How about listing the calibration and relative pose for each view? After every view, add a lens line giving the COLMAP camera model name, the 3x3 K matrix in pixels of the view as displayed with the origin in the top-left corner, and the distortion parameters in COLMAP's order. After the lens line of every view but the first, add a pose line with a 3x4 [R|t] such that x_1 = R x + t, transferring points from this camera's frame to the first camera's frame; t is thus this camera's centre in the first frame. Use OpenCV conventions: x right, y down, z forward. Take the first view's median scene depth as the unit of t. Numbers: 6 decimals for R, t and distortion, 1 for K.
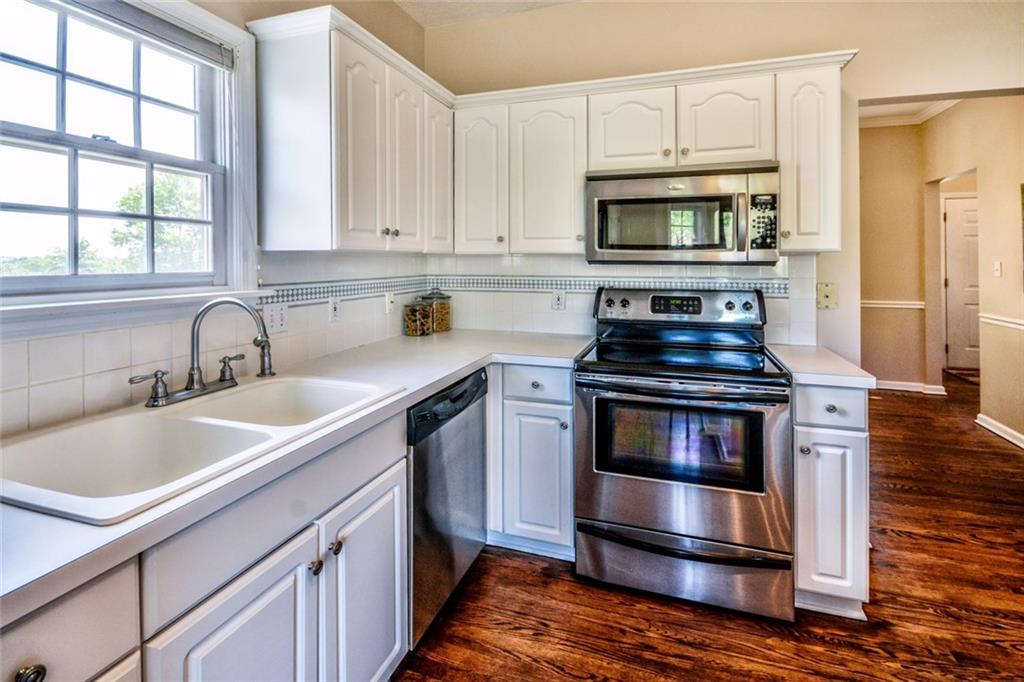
lens RADIAL K [[486.2, 0, 511.6], [0, 486.2, 265.6], [0, 0, 1]] dist [-0.001429, -0.000580]
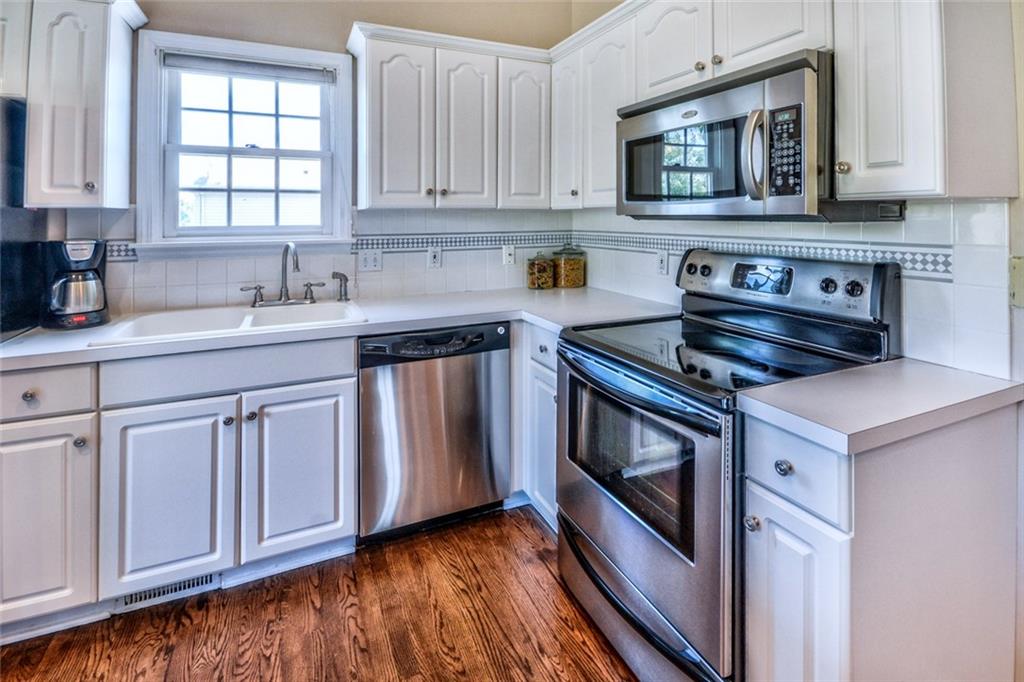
lens RADIAL K [[508.0, 0, 513.9], [0, 508.0, 218.7], [0, 0, 1]] dist [-0.000421, -0.000047]
pose [[0.694398, -0.001971, -0.719589, 0.777985], [-0.000341, 0.999995, -0.003068, -0.001915], [0.719591, 0.002376, 0.694394, 0.308568]]
